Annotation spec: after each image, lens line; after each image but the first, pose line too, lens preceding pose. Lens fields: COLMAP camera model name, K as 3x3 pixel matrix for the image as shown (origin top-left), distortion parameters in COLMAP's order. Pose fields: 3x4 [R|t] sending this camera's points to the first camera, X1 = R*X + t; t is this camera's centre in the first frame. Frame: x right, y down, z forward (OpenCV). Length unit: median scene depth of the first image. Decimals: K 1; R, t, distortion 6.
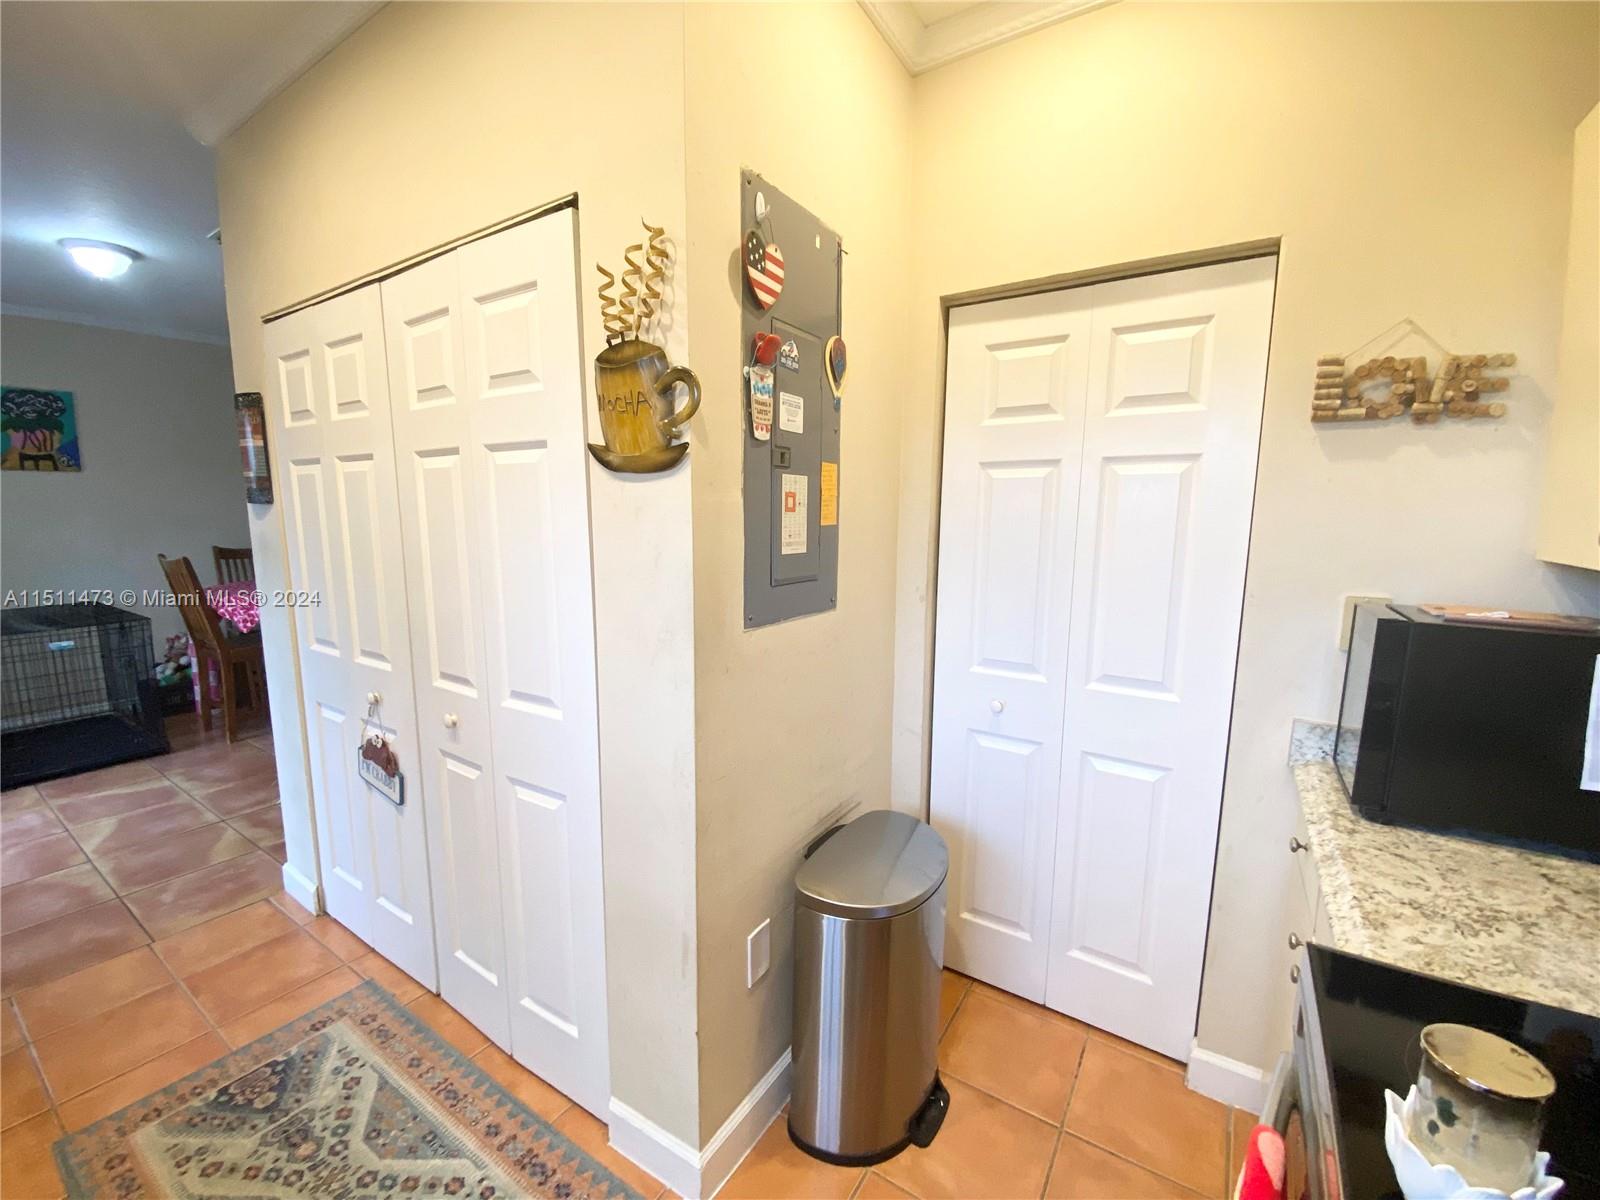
lens RADIAL K [[643.3, 0, 800.0], [0, 643.3, 600.0], [0, 0, 1]] dist [0.017894, -0.018348]
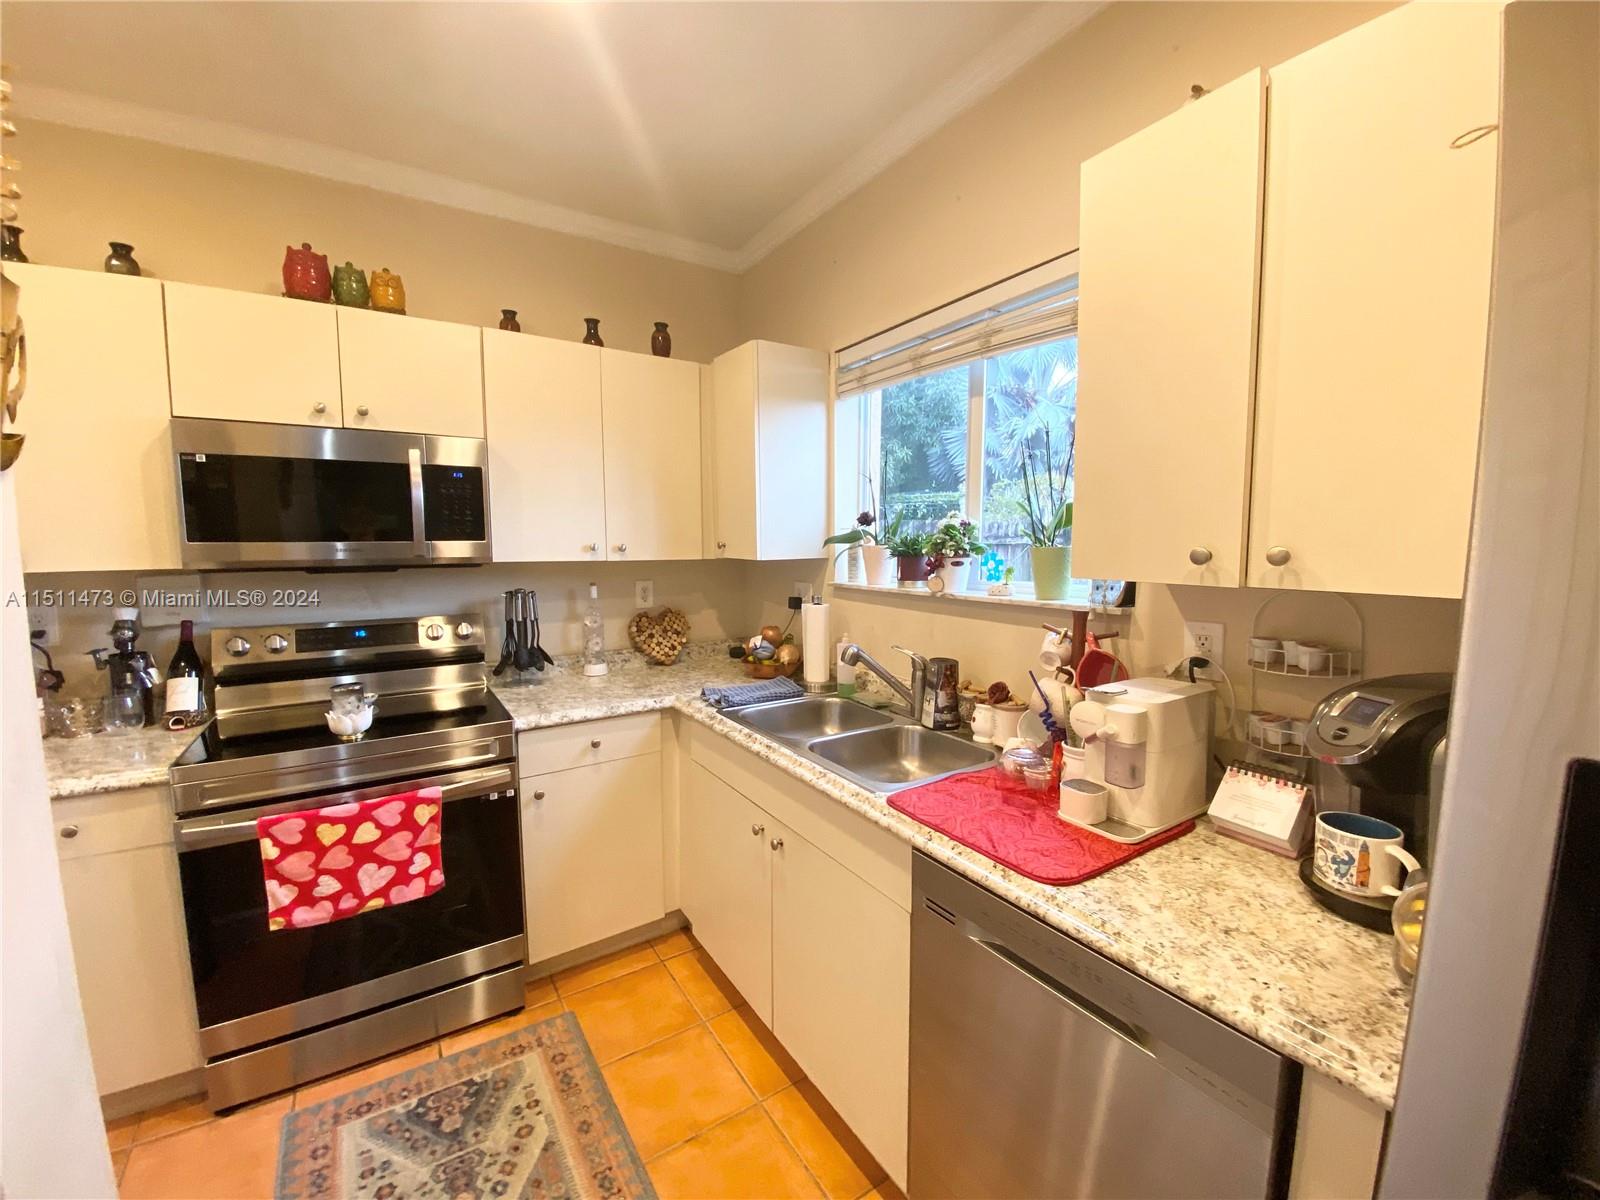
lens RADIAL K [[640.2, 0, 796.2], [0, 640.2, 597.8], [0, 0, 1]] dist [0.013272, -0.019049]
pose [[-0.911728, -0.044558, 0.408371, -0.885703], [0.052637, 0.973234, 0.223708, -0.144330], [-0.407409, 0.225457, -0.884979, 0.996536]]
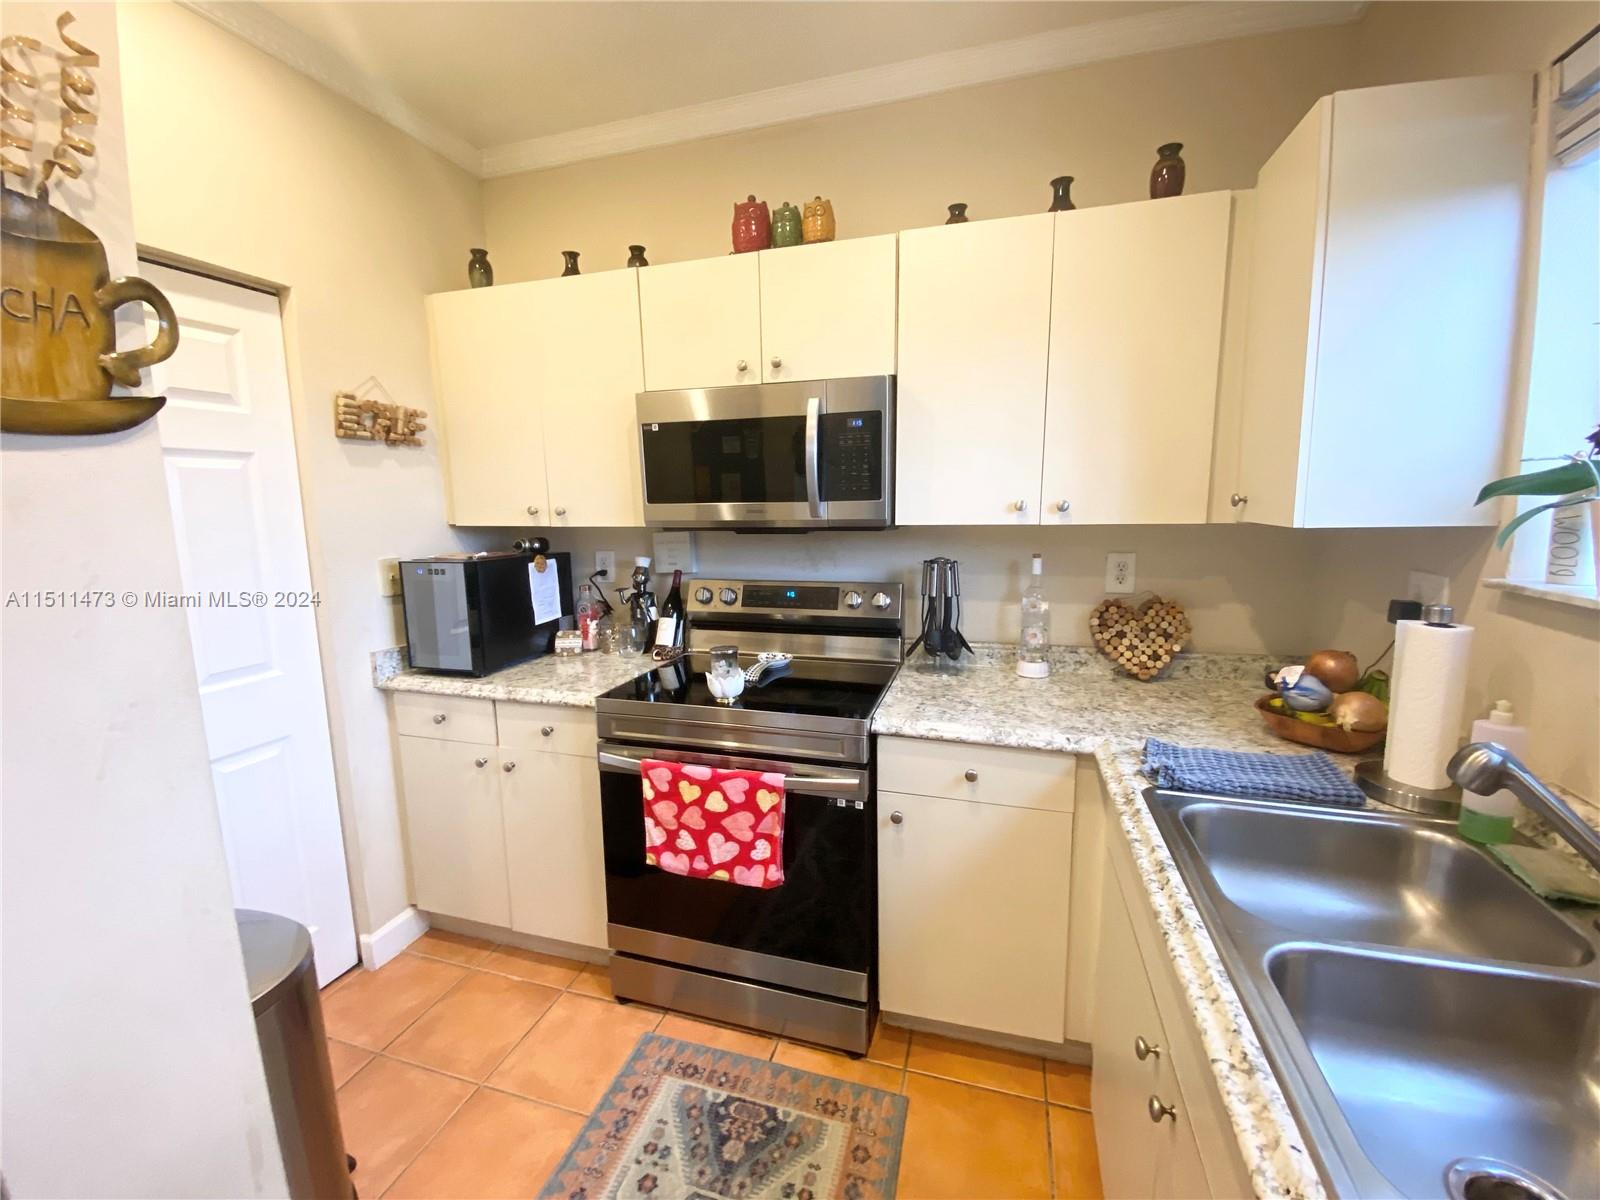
lens RADIAL K [[643.3, 0, 800.0], [0, 643.3, 600.0], [0, 0, 1]] dist [0.017894, -0.018348]
pose [[-0.271495, -0.146819, 0.951175, -0.792637], [0.150768, 0.969606, 0.192698, -0.055652], [-0.950557, 0.195723, -0.241108, 0.452390]]
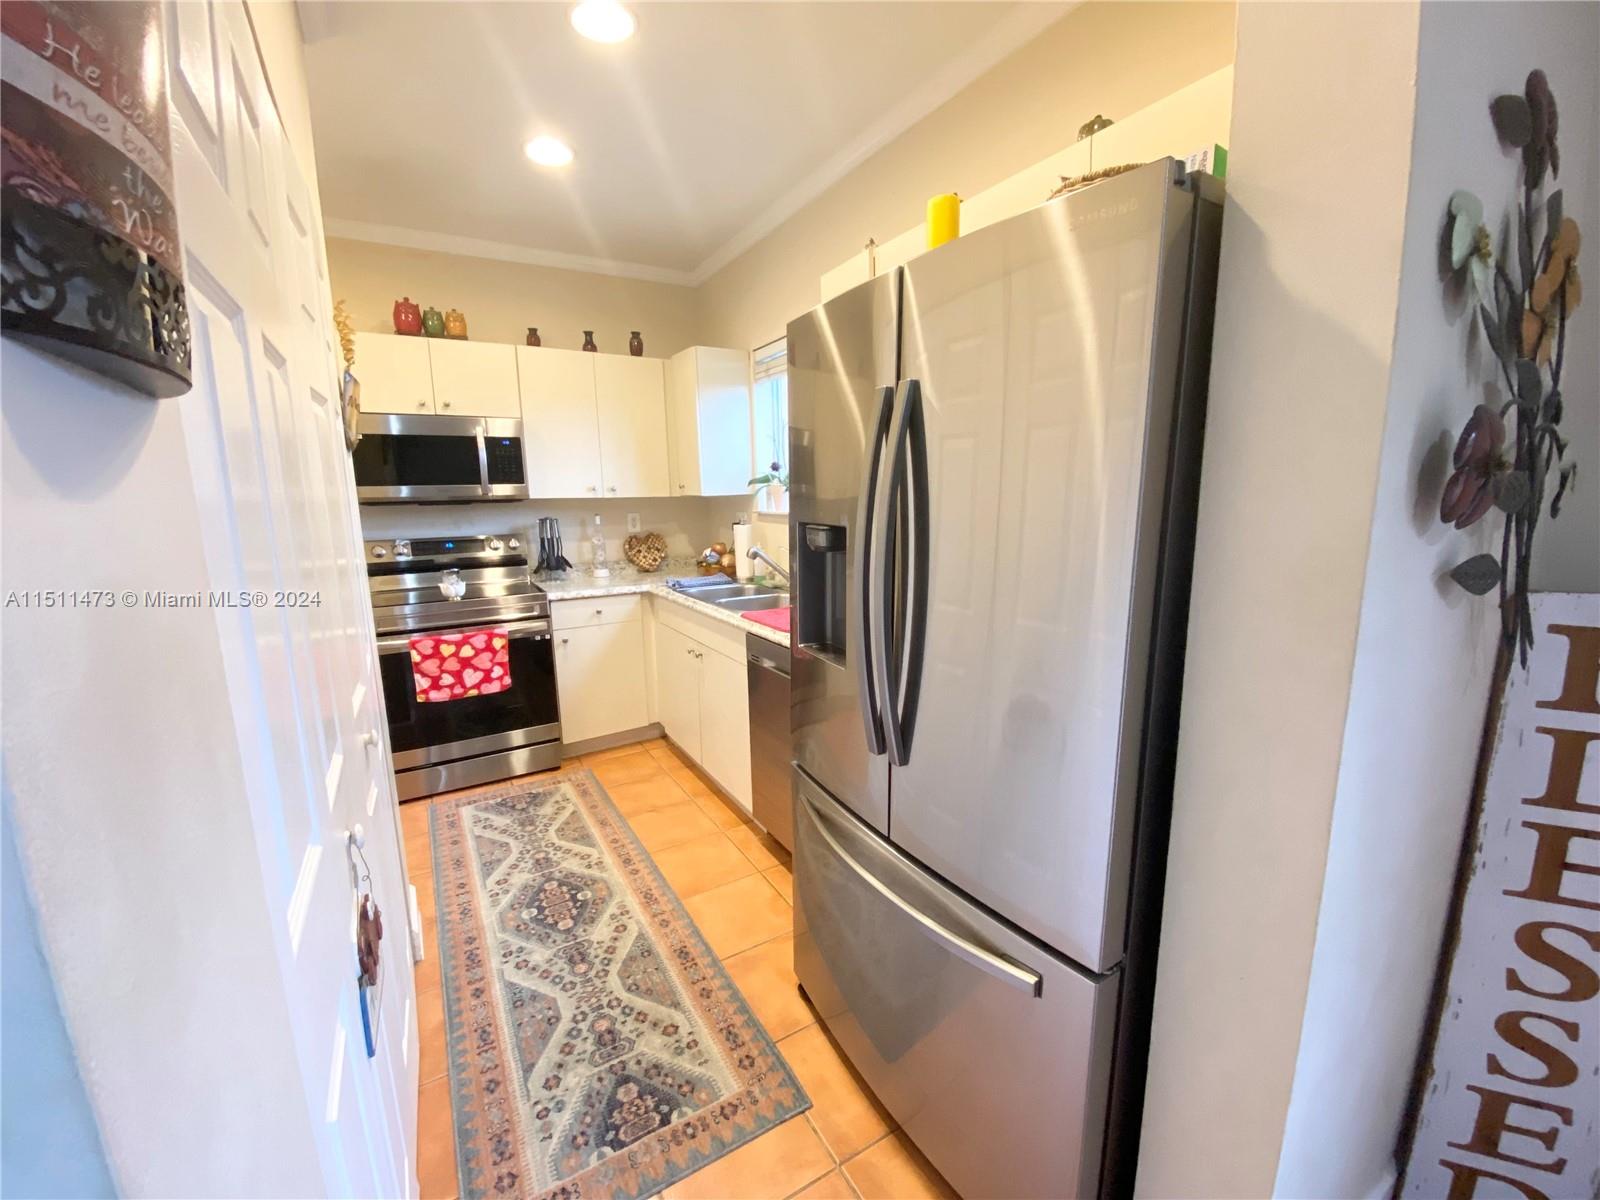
lens RADIAL K [[639.2, 0, 800.0], [0, 639.2, 600.0], [0, 0, 1]] dist [0.022670, -0.018868]
pose [[-0.895880, -0.067059, 0.439206, -1.551569], [0.073322, 0.952675, 0.295016, -0.192023], [-0.438204, 0.296502, -0.848566, 1.597860]]
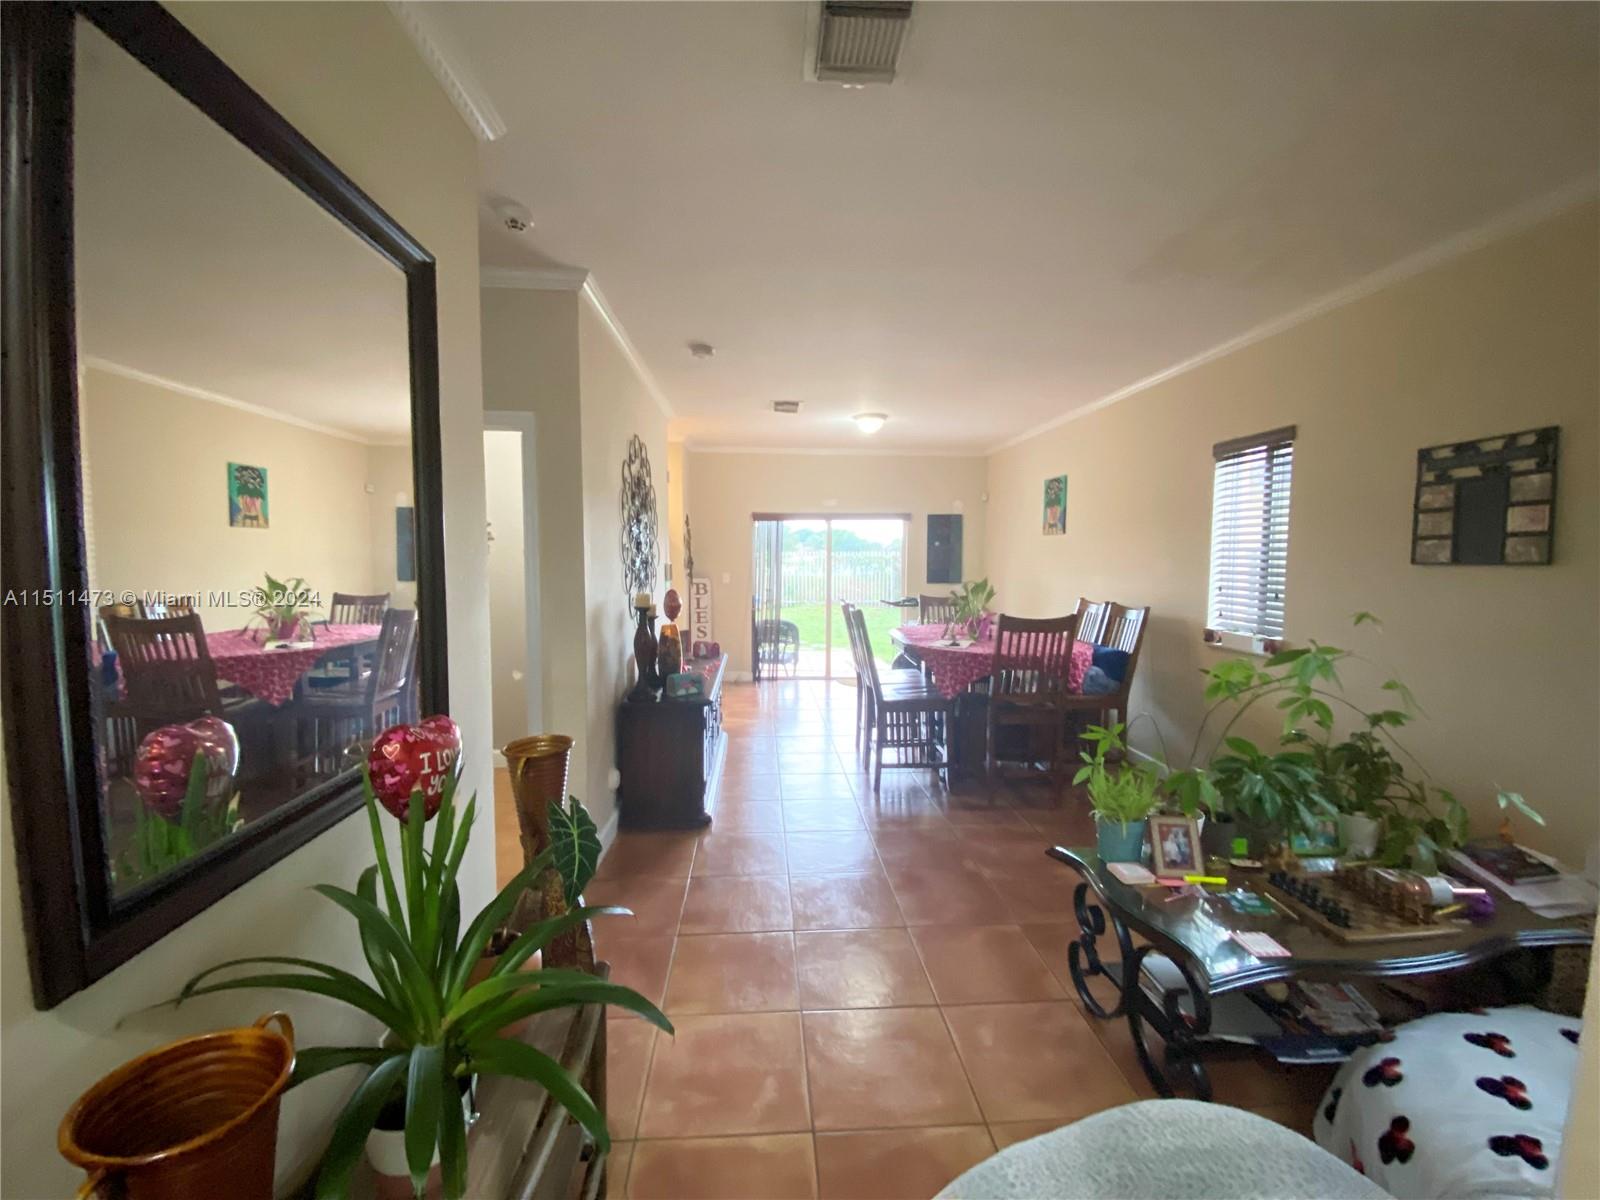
lens RADIAL K [[640.2, 0, 796.2], [0, 640.2, 597.8], [0, 0, 1]] dist [0.013272, -0.019049]
pose [[-0.809160, 0.034702, -0.586563, 0.301308], [-0.090018, 0.979150, 0.182107, -0.765306], [0.580652, 0.200154, -0.789165, 5.075713]]
